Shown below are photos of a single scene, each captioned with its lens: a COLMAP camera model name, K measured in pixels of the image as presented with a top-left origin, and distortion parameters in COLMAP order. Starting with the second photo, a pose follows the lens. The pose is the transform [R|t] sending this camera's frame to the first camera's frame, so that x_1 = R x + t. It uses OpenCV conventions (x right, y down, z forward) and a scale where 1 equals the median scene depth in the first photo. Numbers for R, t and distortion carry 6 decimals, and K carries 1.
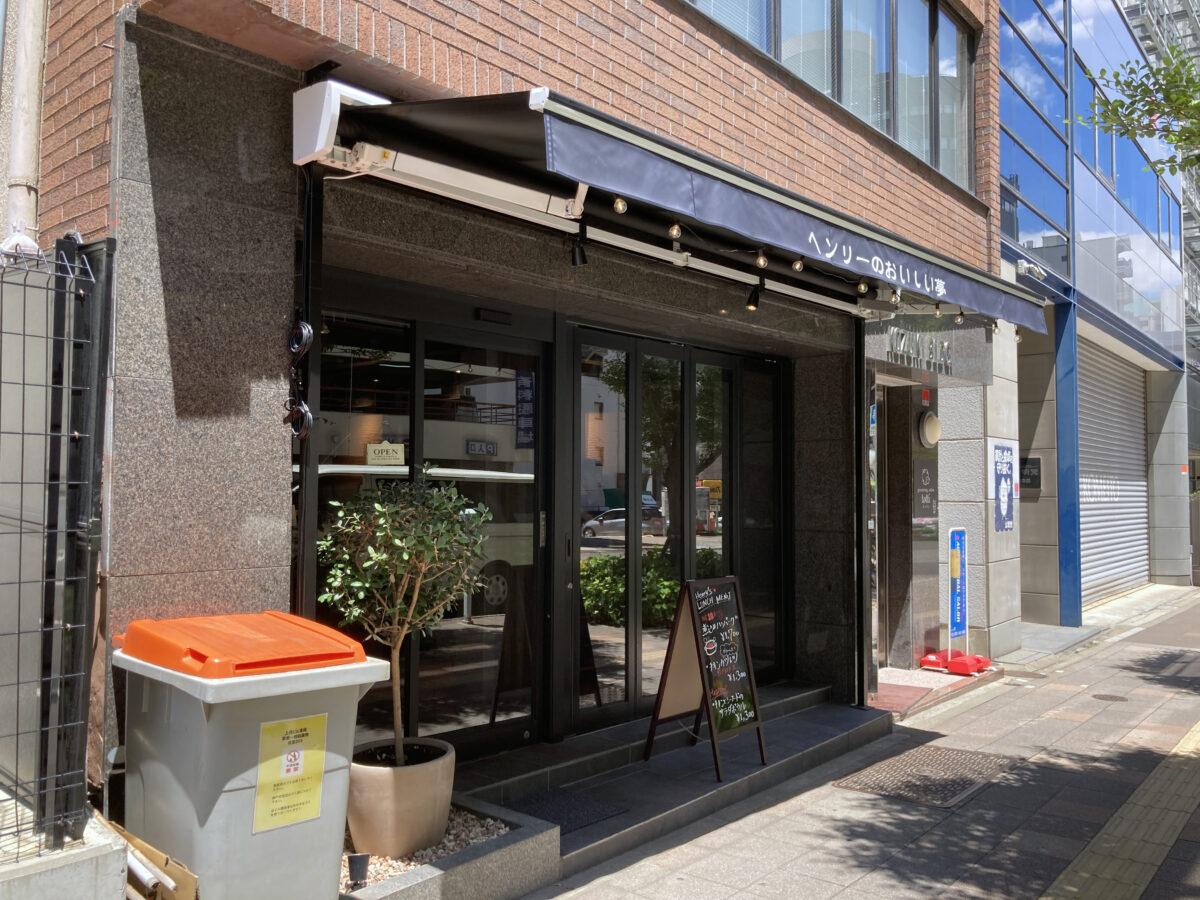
lens RADIAL K [[1003.5, 0, 600.0], [0, 1003.5, 450.0], [0, 0, 1]] dist [0.003994, 0.003387]
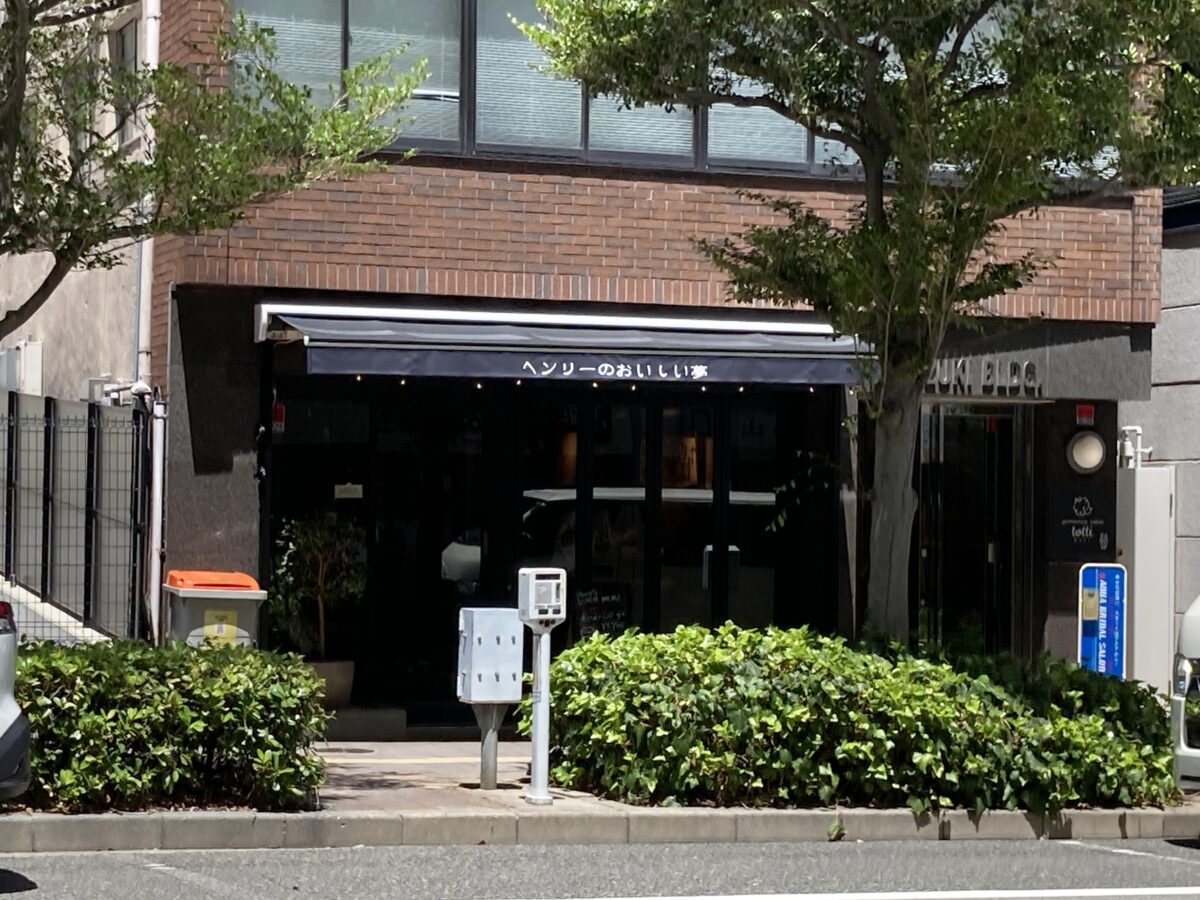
lens RADIAL K [[2992.3, 0, 600.0], [0, 2992.3, 450.0], [0, 0, 1]] dist [0.012755, -0.215027]
pose [[0.878933, -0.005115, -0.476918, 2.648520], [0.010501, 0.999908, 0.008628, -0.108591], [0.476830, -0.012592, 0.878906, -3.276129]]
